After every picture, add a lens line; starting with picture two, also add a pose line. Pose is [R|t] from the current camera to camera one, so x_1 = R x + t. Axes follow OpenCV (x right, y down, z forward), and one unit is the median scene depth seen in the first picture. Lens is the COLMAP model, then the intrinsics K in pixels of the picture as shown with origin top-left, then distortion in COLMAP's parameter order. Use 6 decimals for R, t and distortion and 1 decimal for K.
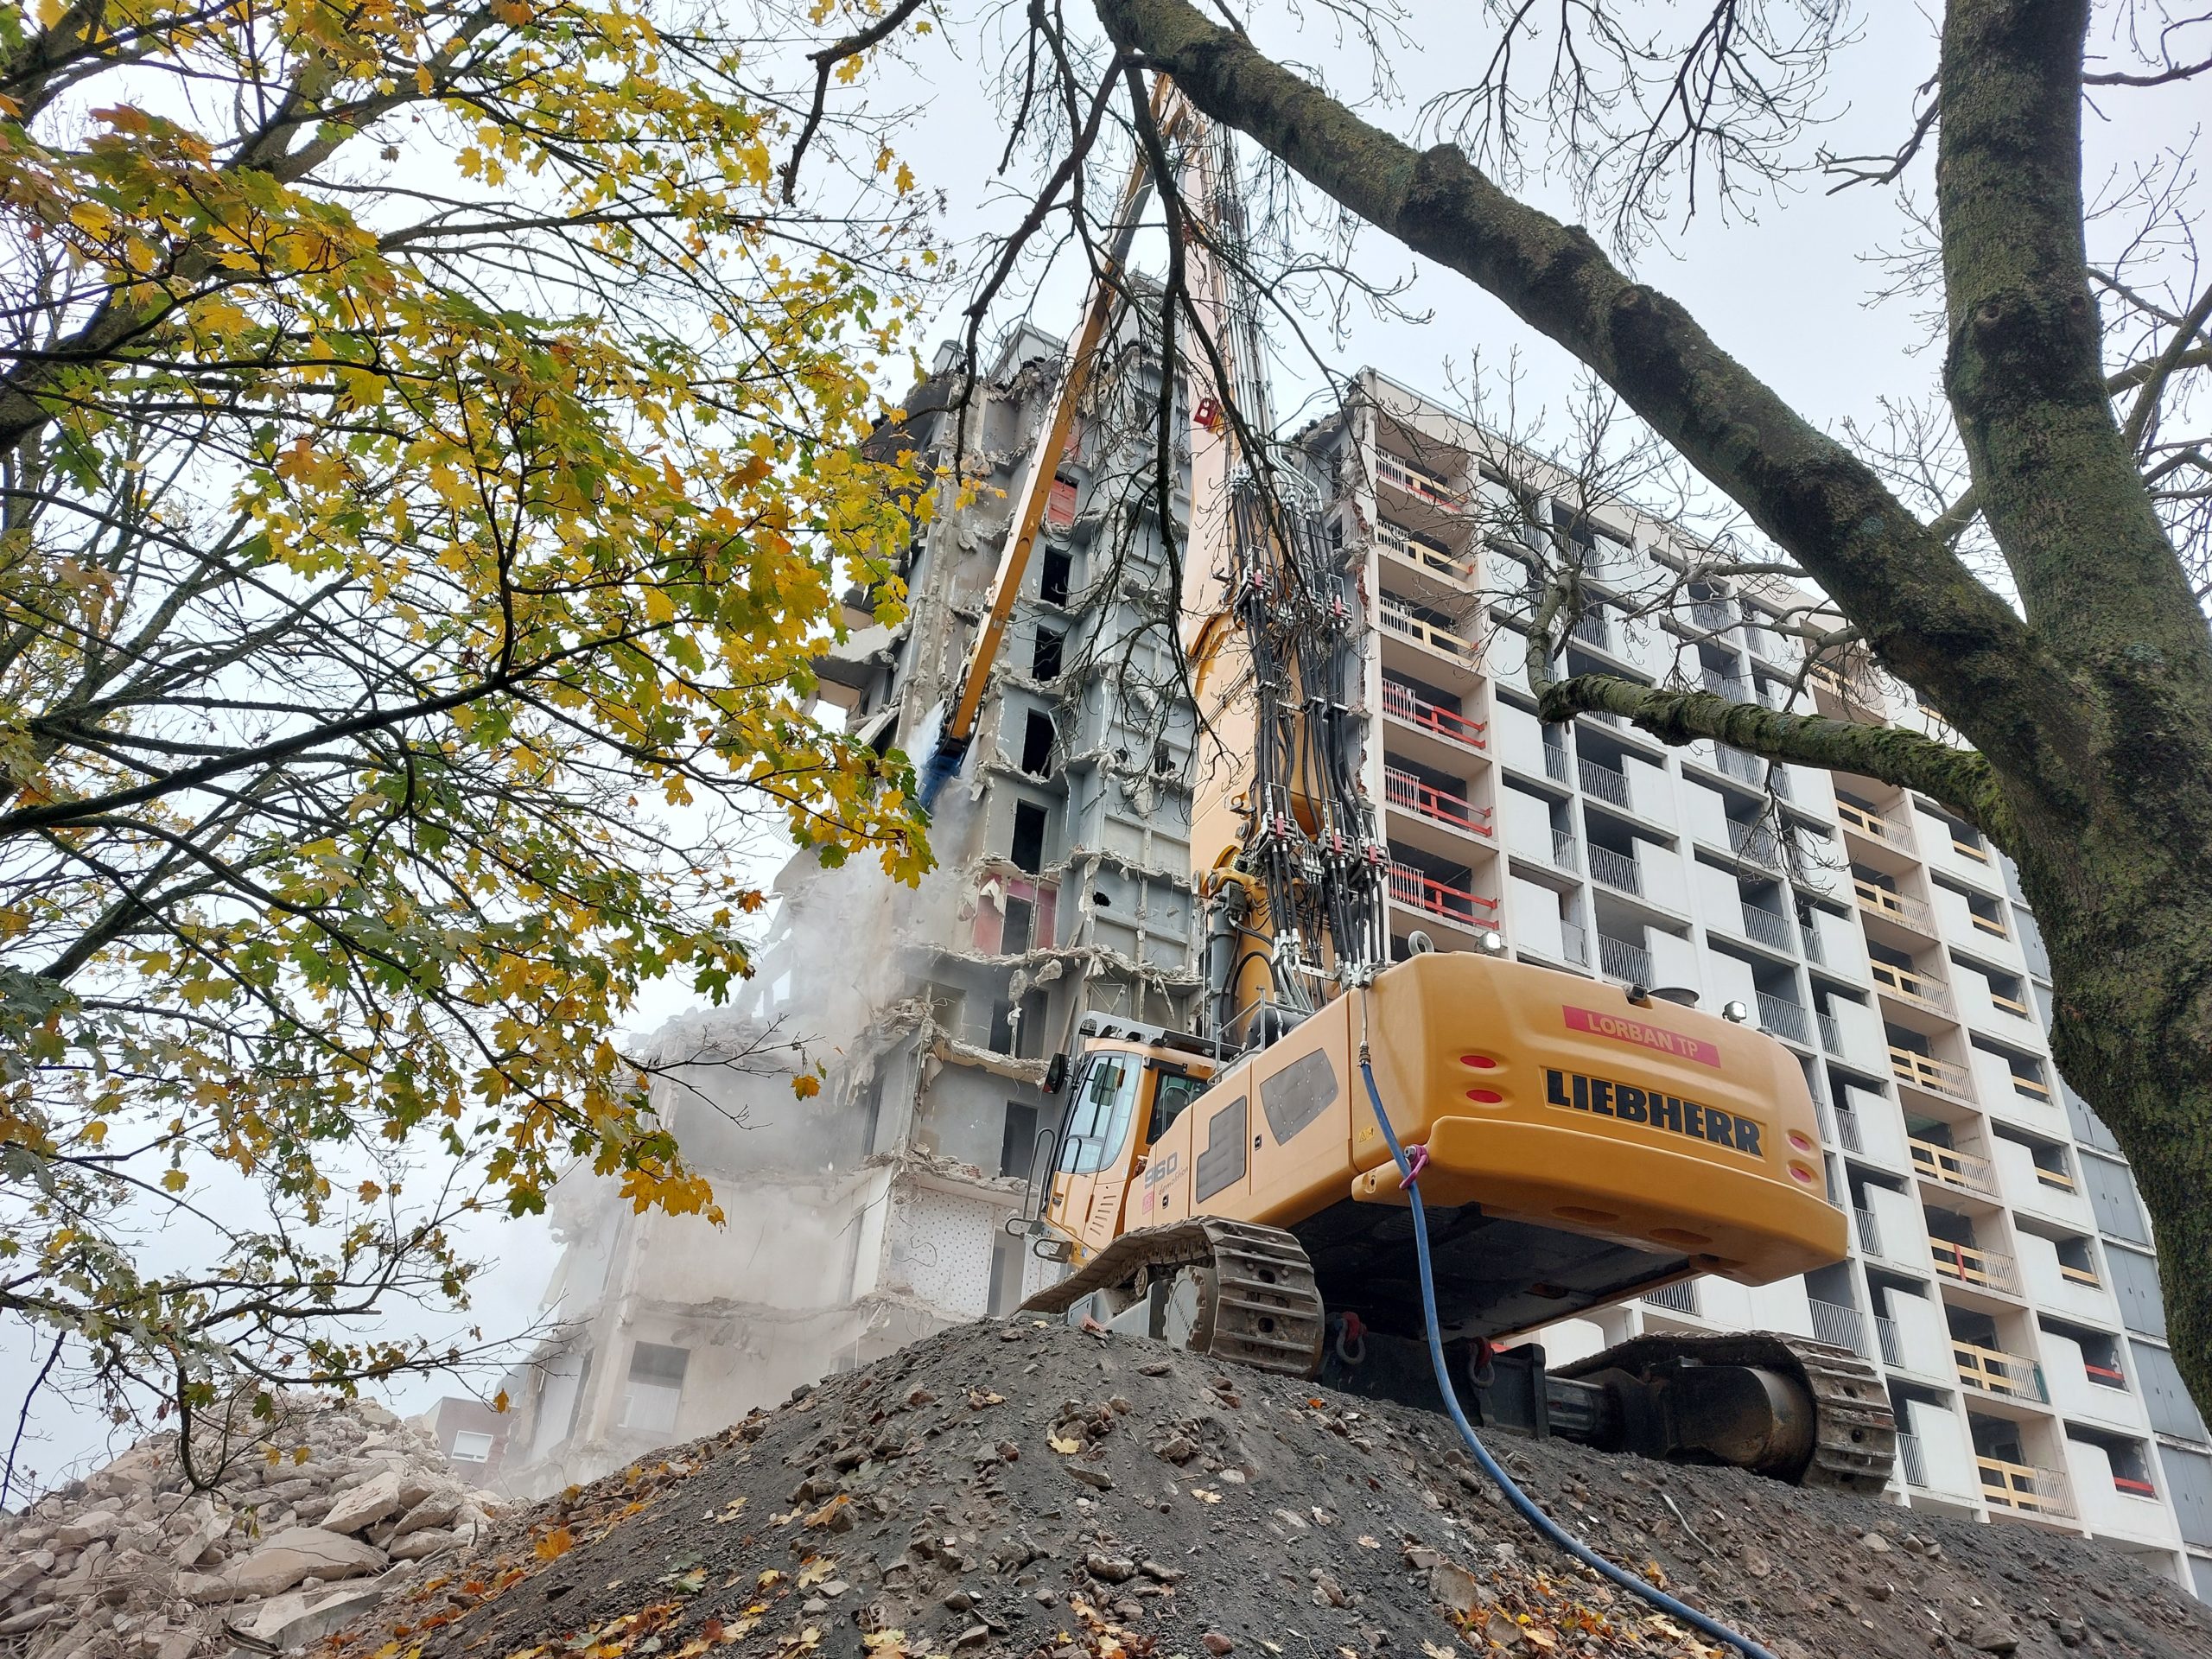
lens RADIAL K [[1618.4, 0, 1106.0], [0, 1618.4, 829.5], [0, 0, 1]] dist [-0.002797, -0.001861]
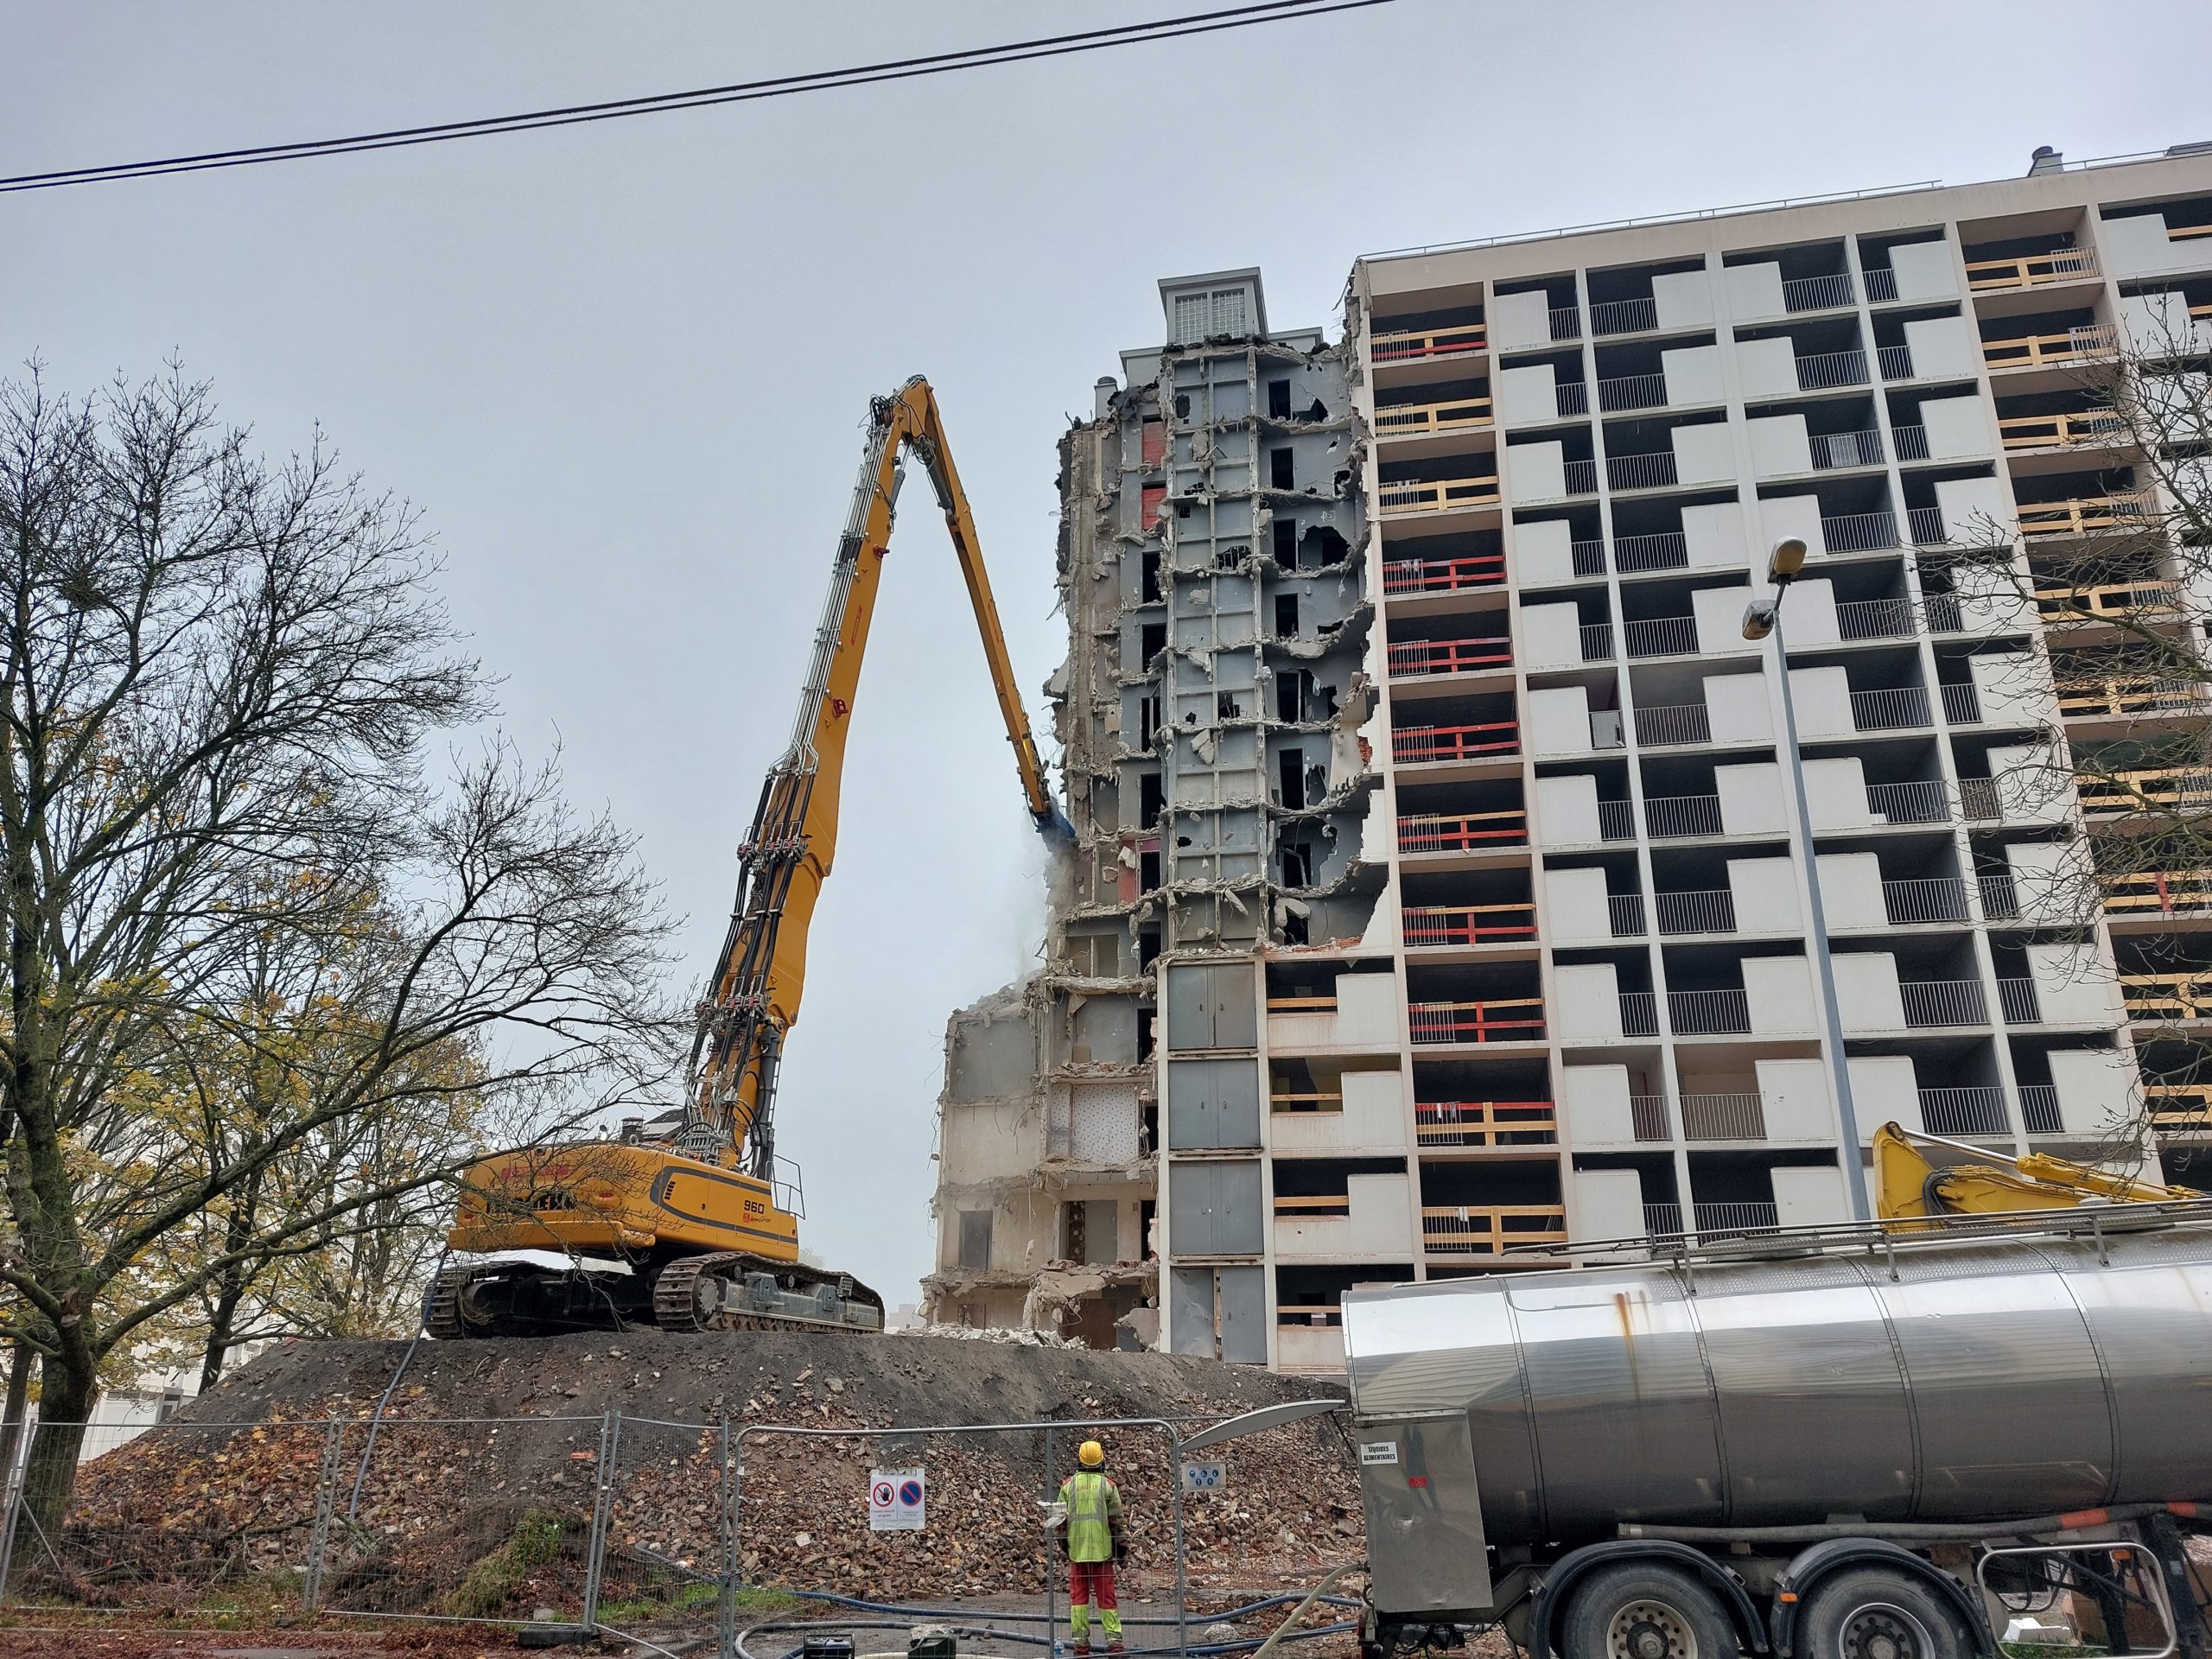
lens RADIAL K [[1618.4, 0, 1106.0], [0, 1618.4, 829.5], [0, 0, 1]] dist [-0.002797, -0.001861]
pose [[0.760214, -0.278521, -0.586942, 0.709152], [0.378754, 0.924031, 0.052087, -0.058271], [0.527845, -0.261903, 0.807952, -0.112297]]
